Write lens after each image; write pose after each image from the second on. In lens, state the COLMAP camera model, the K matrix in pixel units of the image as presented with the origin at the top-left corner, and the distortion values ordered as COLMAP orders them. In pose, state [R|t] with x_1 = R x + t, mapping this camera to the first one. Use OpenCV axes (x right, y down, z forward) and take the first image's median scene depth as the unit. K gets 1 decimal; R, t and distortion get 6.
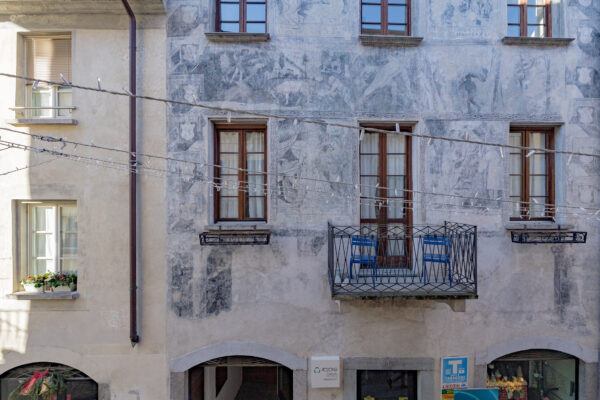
lens RADIAL K [[253.4, 0, 295.2], [0, 253.4, 197.3], [0, 0, 1]] dist [-0.001690, 0.000430]
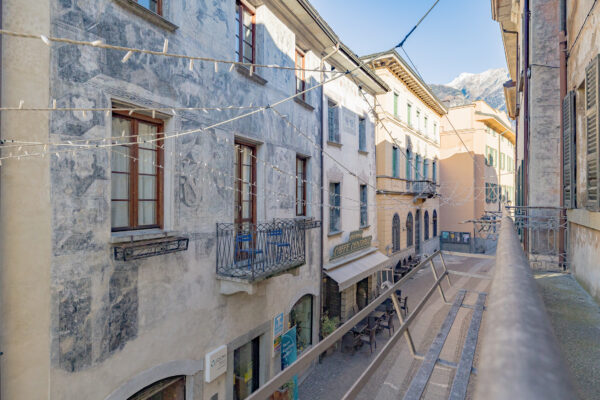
lens RADIAL K [[338.5, 0, 299.3], [0, 338.5, 197.4], [0, 0, 1]] dist [0.001134, -0.000995]
pose [[0.475468, 0.008964, 0.879687, -0.972356], [-0.004191, 0.999960, -0.007924, -0.005379], [-0.879723, 0.000081, 0.475487, 0.004393]]
